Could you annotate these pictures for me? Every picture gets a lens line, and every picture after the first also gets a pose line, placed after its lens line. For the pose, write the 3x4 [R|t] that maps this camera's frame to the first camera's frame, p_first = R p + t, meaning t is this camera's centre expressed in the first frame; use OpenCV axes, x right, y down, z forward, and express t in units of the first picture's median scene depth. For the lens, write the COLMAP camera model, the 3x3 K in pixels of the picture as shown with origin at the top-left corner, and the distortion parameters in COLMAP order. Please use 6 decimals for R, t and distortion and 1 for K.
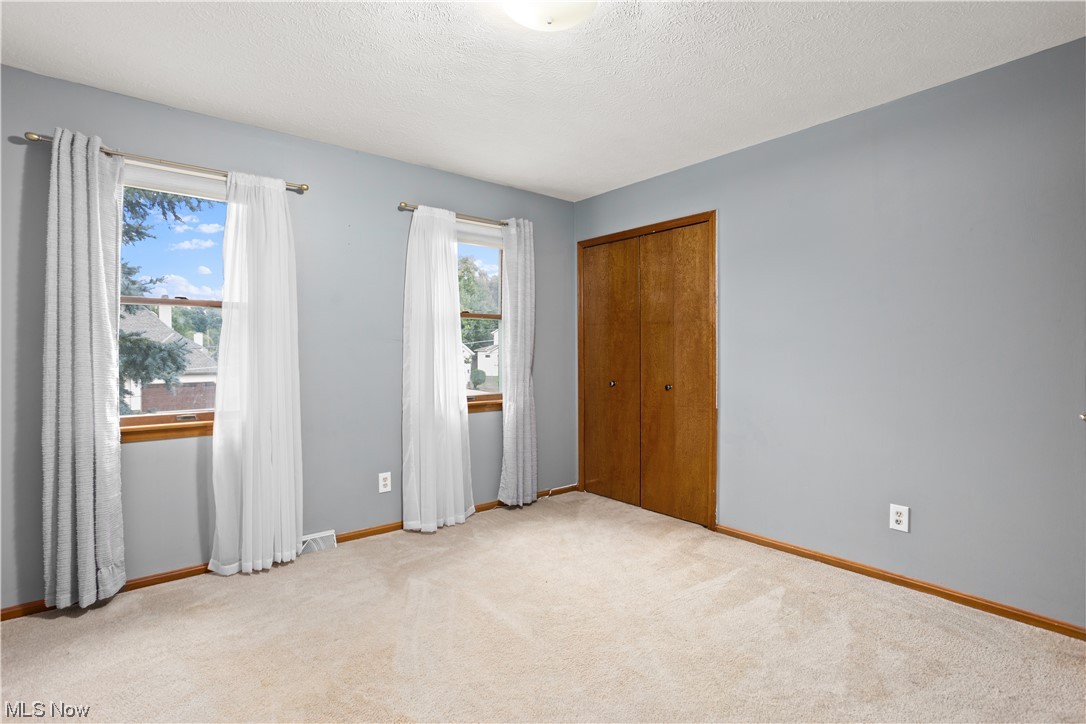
lens RADIAL K [[525.6, 0, 544.9], [0, 525.6, 351.7], [0, 0, 1]] dist [-0.041972, 0.023518]
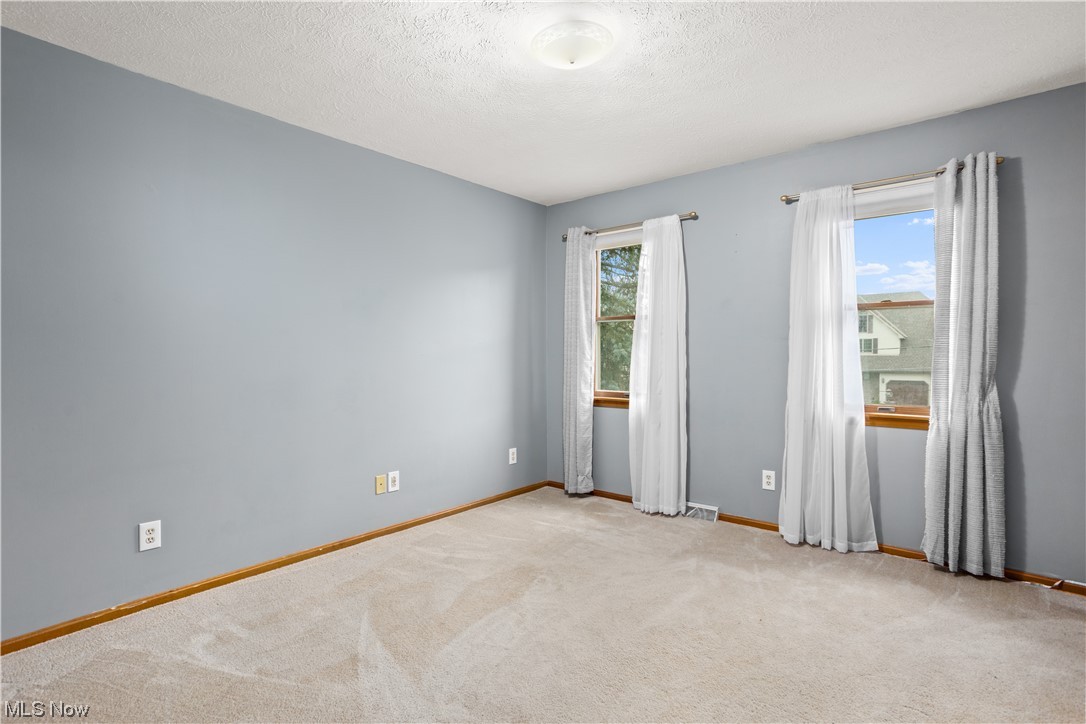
lens RADIAL K [[525.6, 0, 542.3], [0, 525.6, 359.8], [0, 0, 1]] dist [-0.041972, 0.023518]
pose [[0.188569, 0.015646, -0.981935, 0.637167], [0.003334, 0.999857, 0.016572, -0.000774], [0.982054, -0.006398, 0.188490, 0.408123]]
